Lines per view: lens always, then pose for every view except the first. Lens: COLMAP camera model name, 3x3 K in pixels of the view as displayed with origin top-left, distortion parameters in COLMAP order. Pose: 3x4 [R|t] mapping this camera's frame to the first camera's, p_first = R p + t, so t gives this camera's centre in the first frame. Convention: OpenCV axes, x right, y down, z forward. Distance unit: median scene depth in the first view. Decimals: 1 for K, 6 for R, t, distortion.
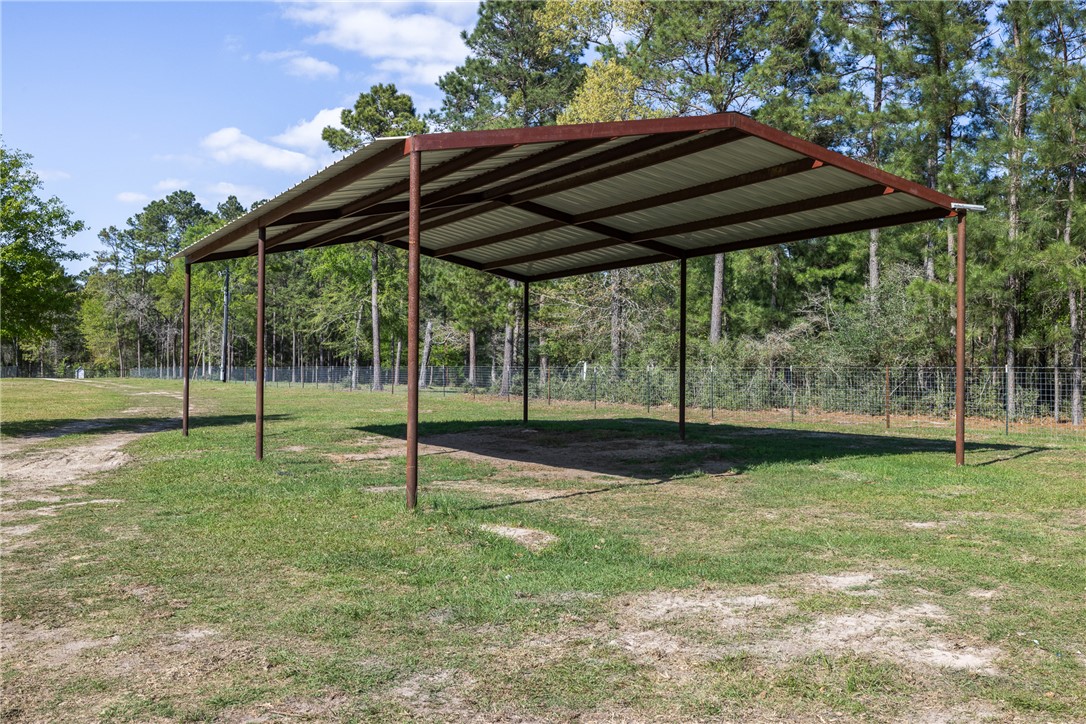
lens RADIAL K [[1039.2, 0, 541.3], [0, 1039.2, 326.7], [0, 0, 1]] dist [-0.001902, 0.002613]
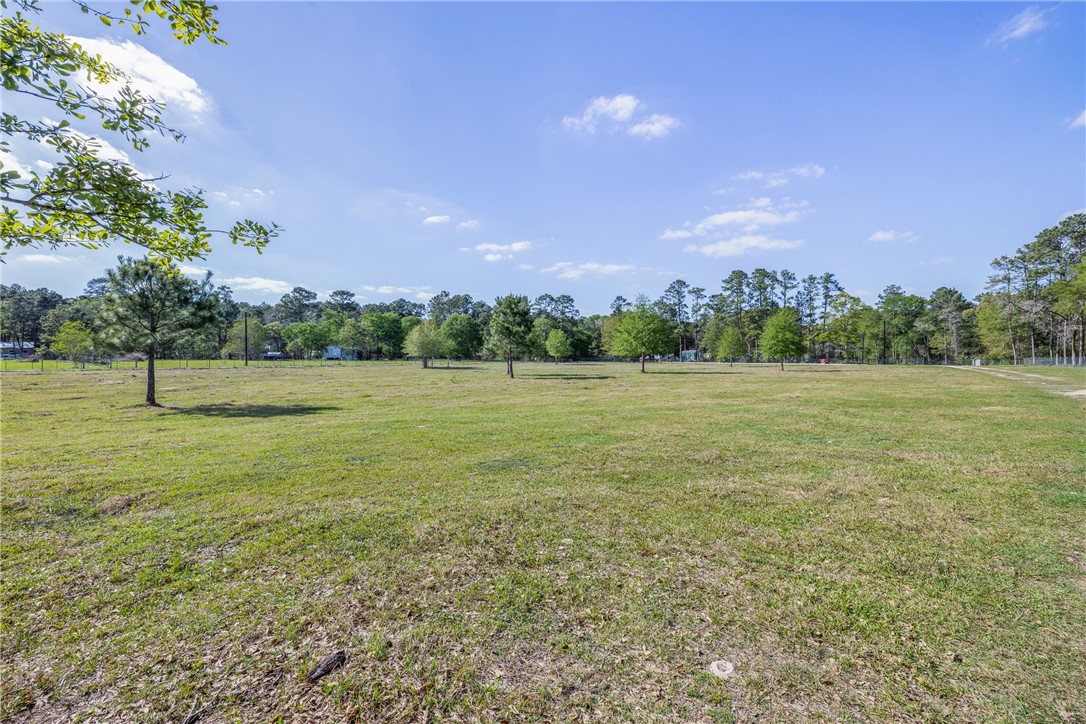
lens RADIAL K [[455.8, 0, 542.0], [0, 455.8, 364.6], [0, 0, 1]] dist [0.001853, 0.000675]
pose [[0.384406, 0.001393, -0.923163, -0.089767], [0.047108, 0.998666, 0.021122, 0.006698], [0.921961, -0.051608, 0.383828, 0.198174]]
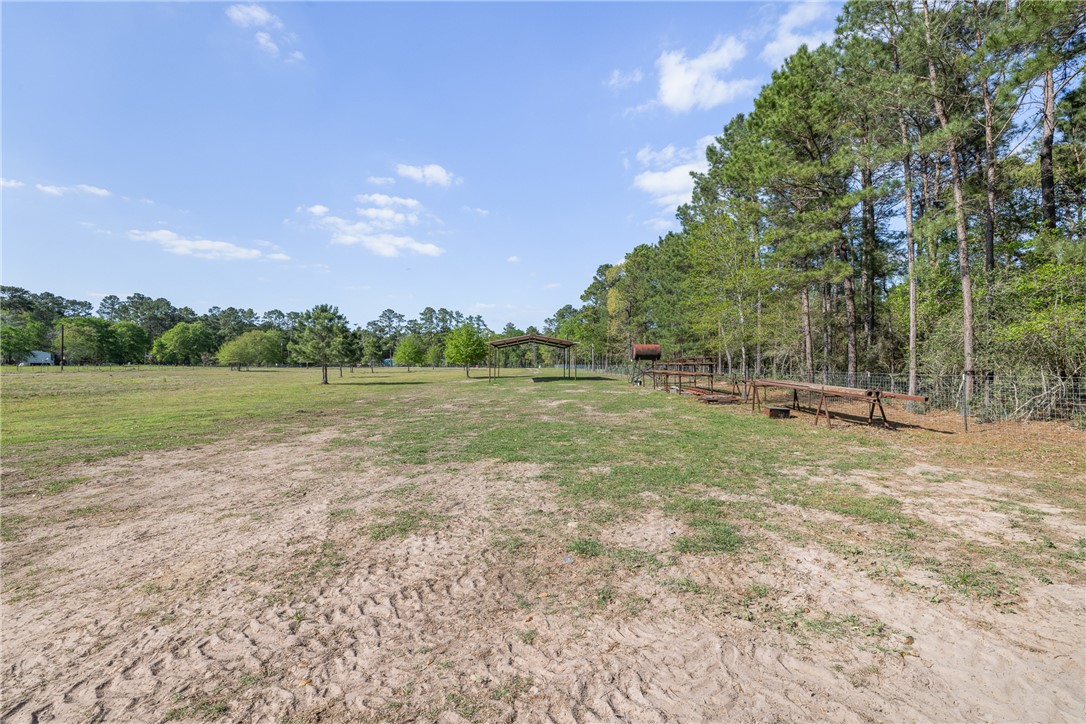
lens RADIAL K [[455.8, 0, 542.0], [0, 455.8, 364.6], [0, 0, 1]] dist [0.001853, 0.000675]
pose [[0.891649, -0.008768, -0.452642, 0.179789], [0.028620, 0.998904, 0.037029, -0.010744], [0.451821, -0.045971, 0.890923, -0.208042]]
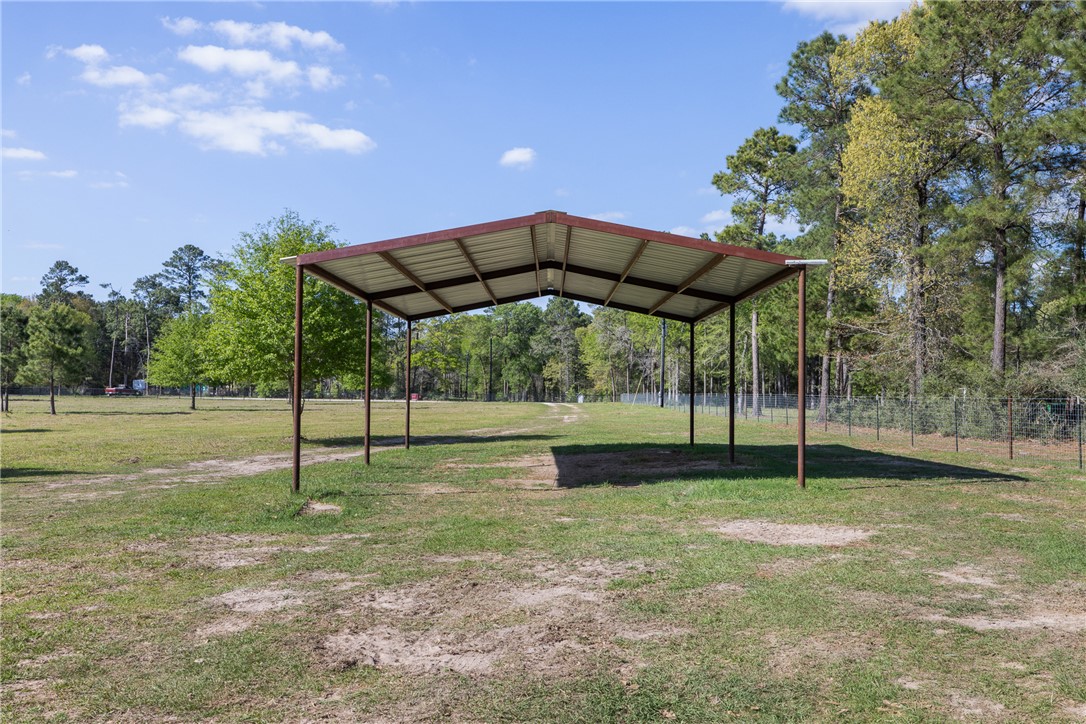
lens RADIAL K [[1039.2, 0, 541.3], [0, 1039.2, 326.7], [0, 0, 1]] dist [-0.001902, 0.002613]
pose [[0.871993, -0.032737, -0.488422, 0.080678], [0.021226, 0.999352, -0.029087, -0.001632], [0.489058, 0.014996, 0.872123, -0.019142]]
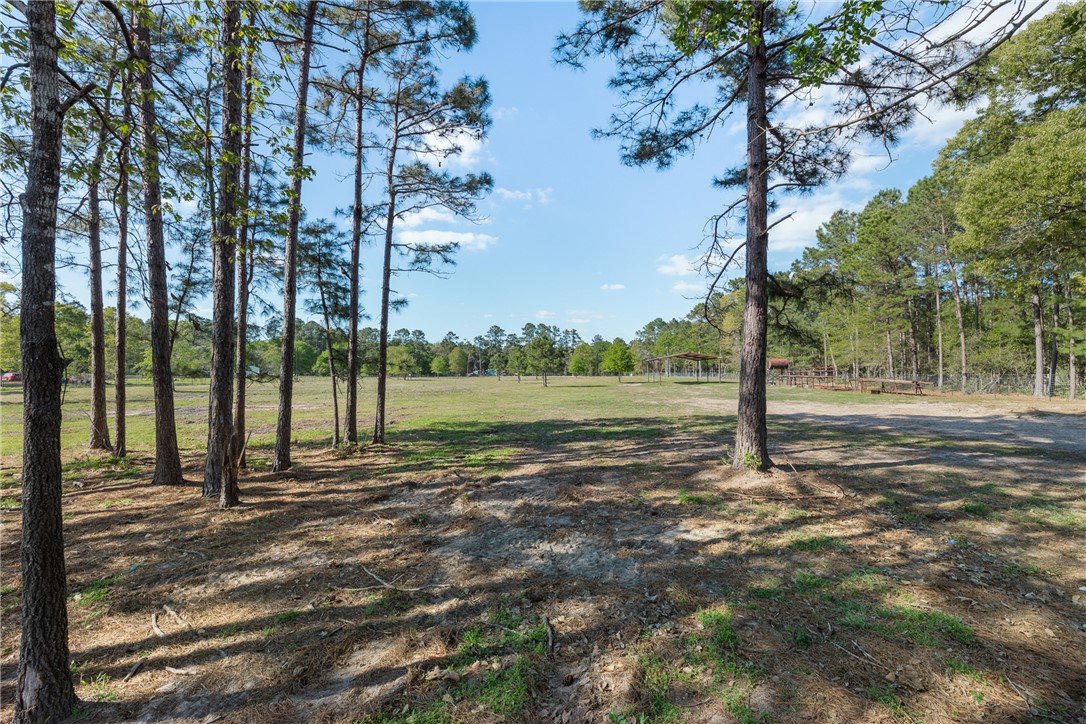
lens RADIAL K [[462.4, 0, 543.0], [0, 462.4, 362.0], [0, 0, 1]] dist [0.001708, 0.000279]
pose [[0.826712, -0.030162, -0.561817, 0.172412], [0.042155, 0.999076, 0.008394, -0.021653], [0.561044, -0.030623, 0.827219, -0.424057]]
